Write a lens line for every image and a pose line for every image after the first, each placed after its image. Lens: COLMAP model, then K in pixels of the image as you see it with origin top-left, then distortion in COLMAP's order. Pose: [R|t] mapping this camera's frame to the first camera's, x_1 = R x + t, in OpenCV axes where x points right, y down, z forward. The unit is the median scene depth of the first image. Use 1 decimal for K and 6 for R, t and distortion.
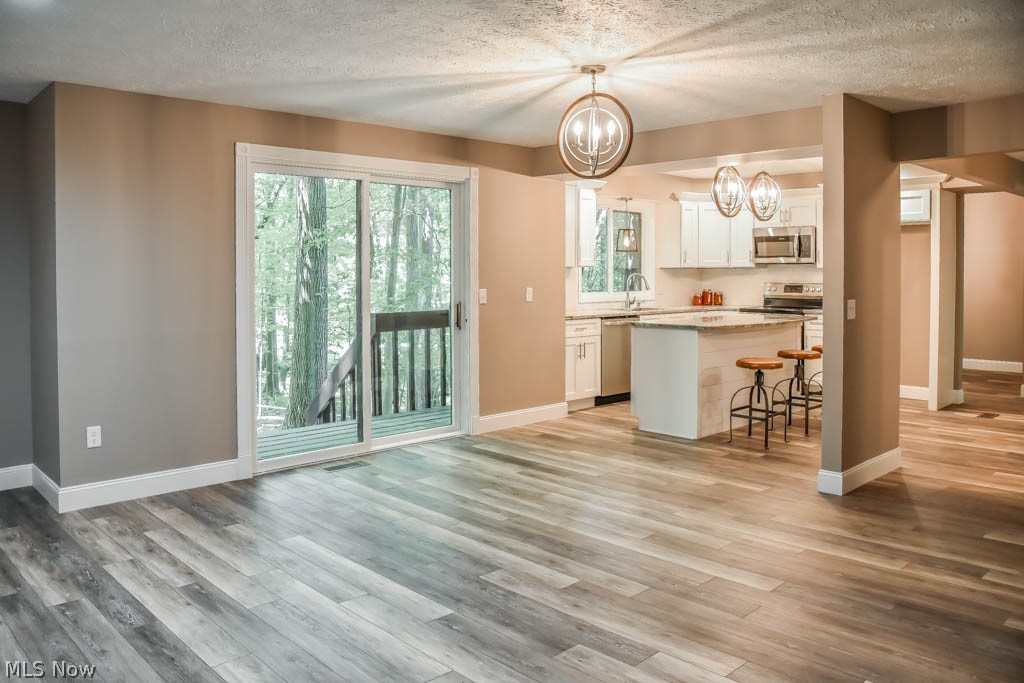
lens RADIAL K [[770.3, 0, 516.6], [0, 770.3, 269.0], [0, 0, 1]] dist [-0.056008, -0.003015]
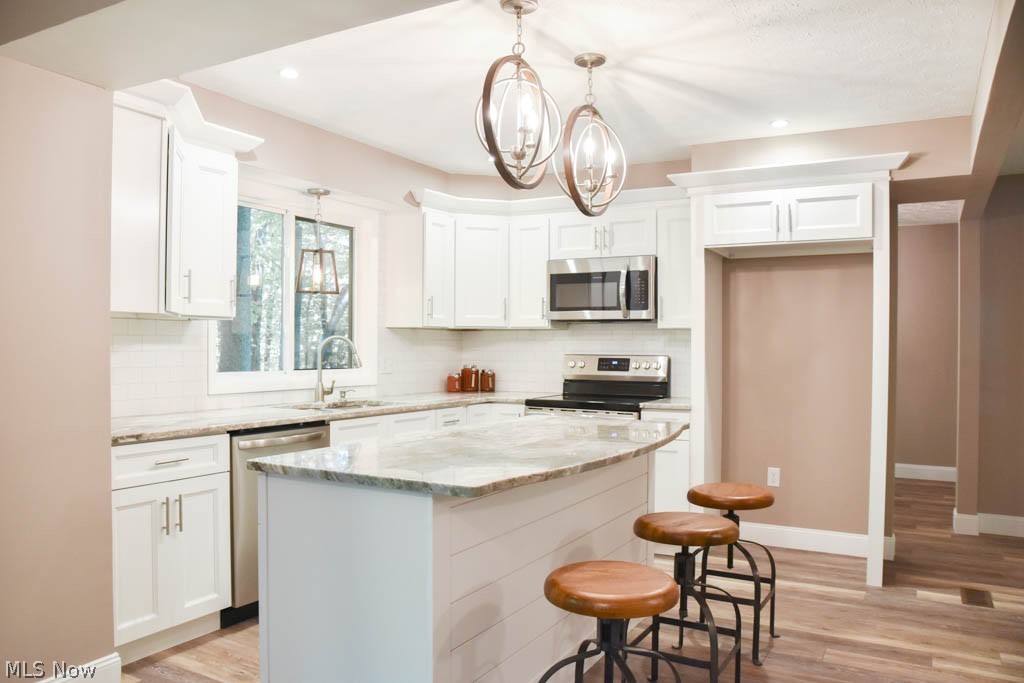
lens RADIAL K [[770.3, 0, 513.3], [0, 770.3, 343.4], [0, 0, 1]] dist [-0.056008, -0.003015]
pose [[0.956917, 0.006065, 0.290298, 0.118739], [-0.005702, 0.999982, -0.002094, 0.011351], [-0.290306, 0.000348, 0.956934, 0.464171]]
